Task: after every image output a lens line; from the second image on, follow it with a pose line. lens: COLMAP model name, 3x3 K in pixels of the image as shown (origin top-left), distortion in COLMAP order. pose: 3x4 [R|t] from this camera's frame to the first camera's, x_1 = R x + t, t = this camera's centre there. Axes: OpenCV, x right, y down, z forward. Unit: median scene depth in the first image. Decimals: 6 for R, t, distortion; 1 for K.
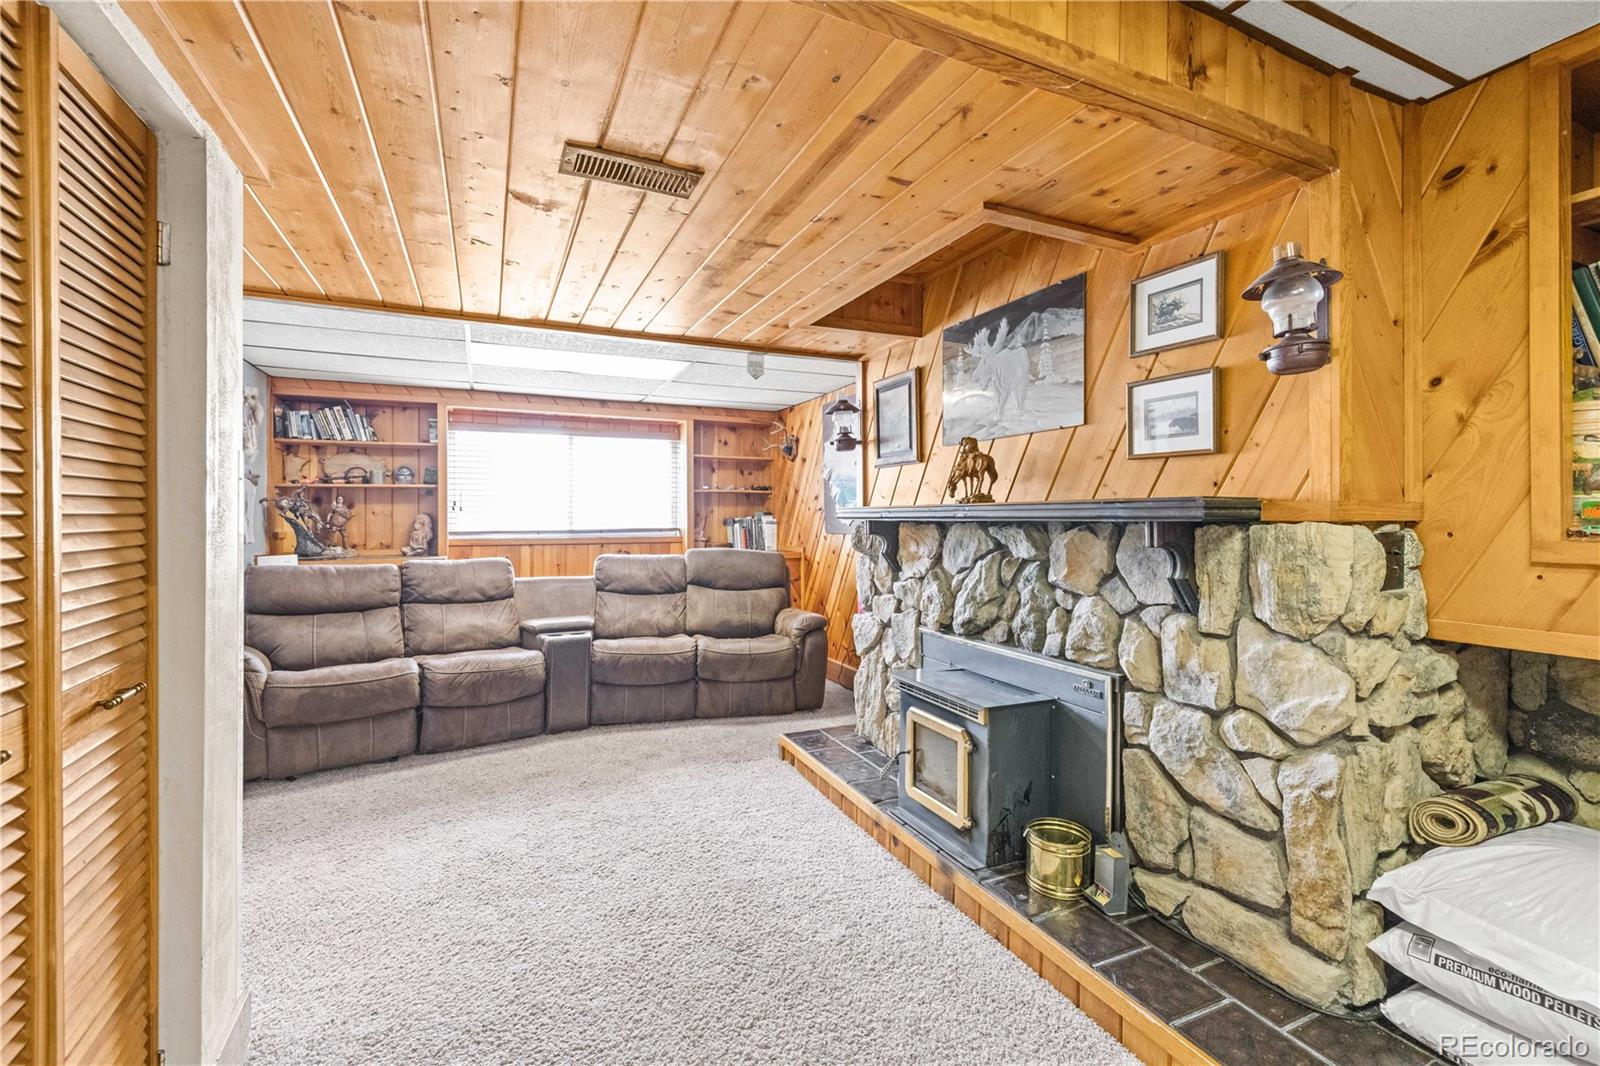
lens RADIAL K [[686.2, 0, 812.3], [0, 686.2, 515.3], [0, 0, 1]] dist [0.000657, 0.000222]
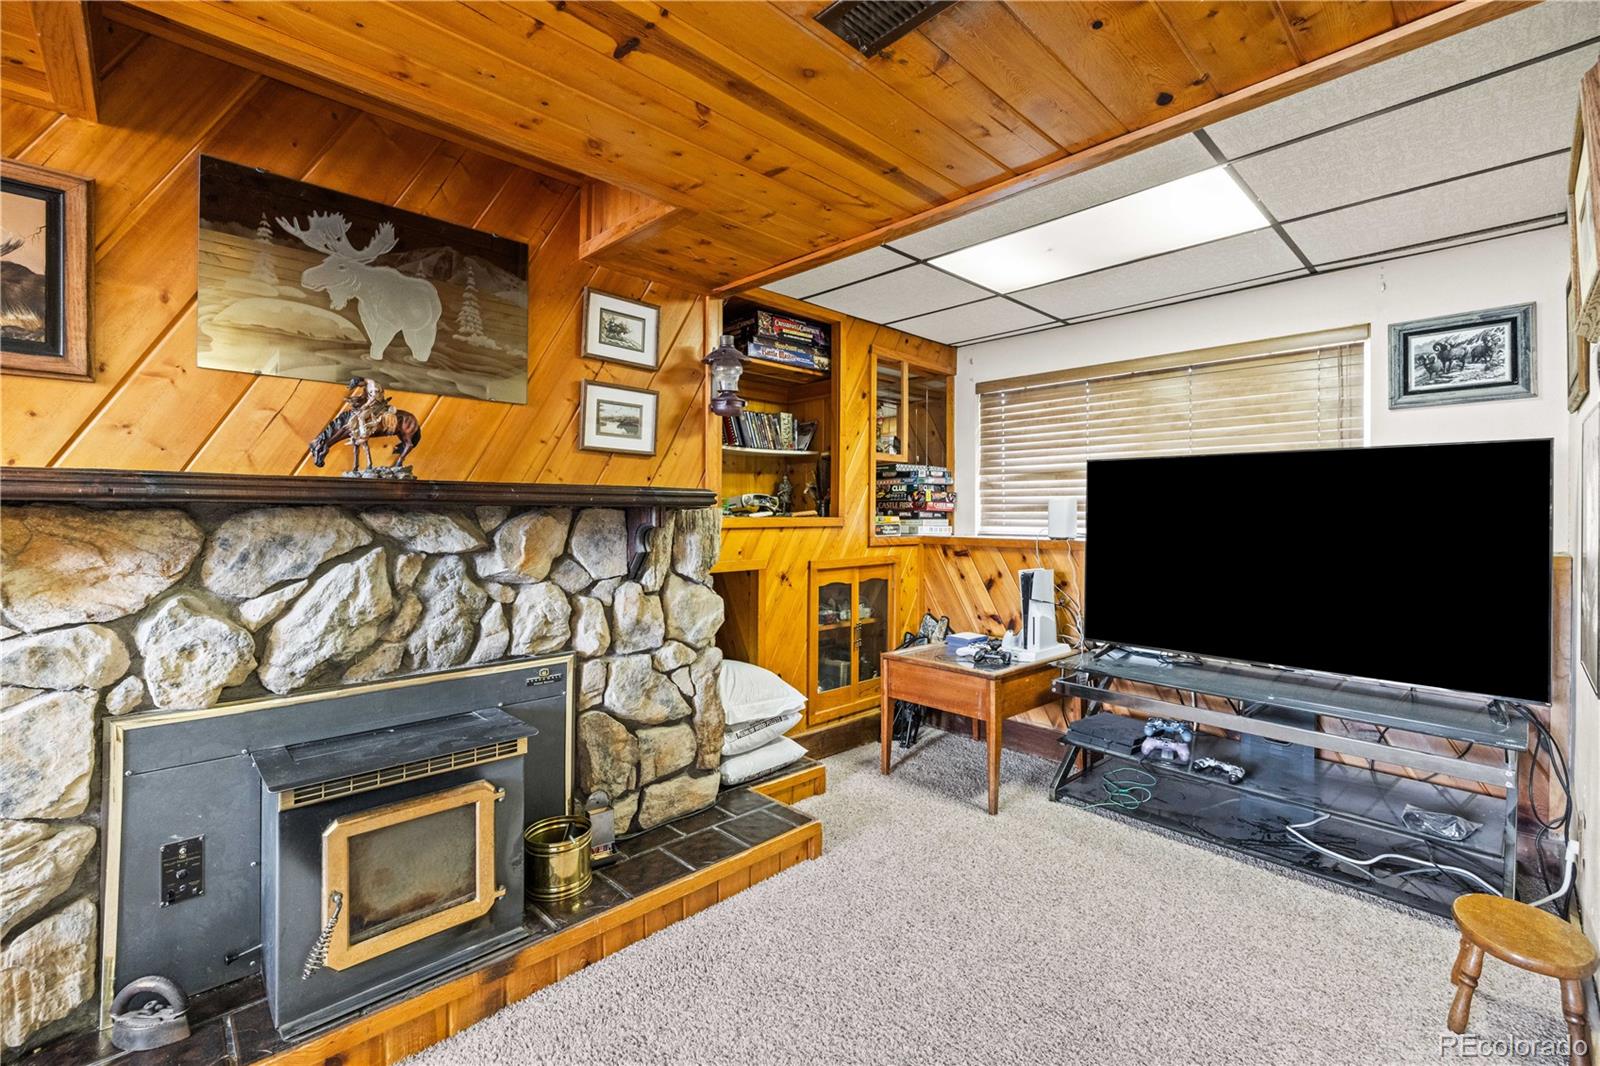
lens RADIAL K [[686.2, 0, 812.3], [0, 686.2, 515.3], [0, 0, 1]] dist [0.000657, 0.000222]
pose [[-0.331210, 0.001914, 0.943555, -0.684645], [-0.003297, 0.999989, -0.003186, 0.024915], [-0.943551, -0.004166, -0.331200, 1.017896]]
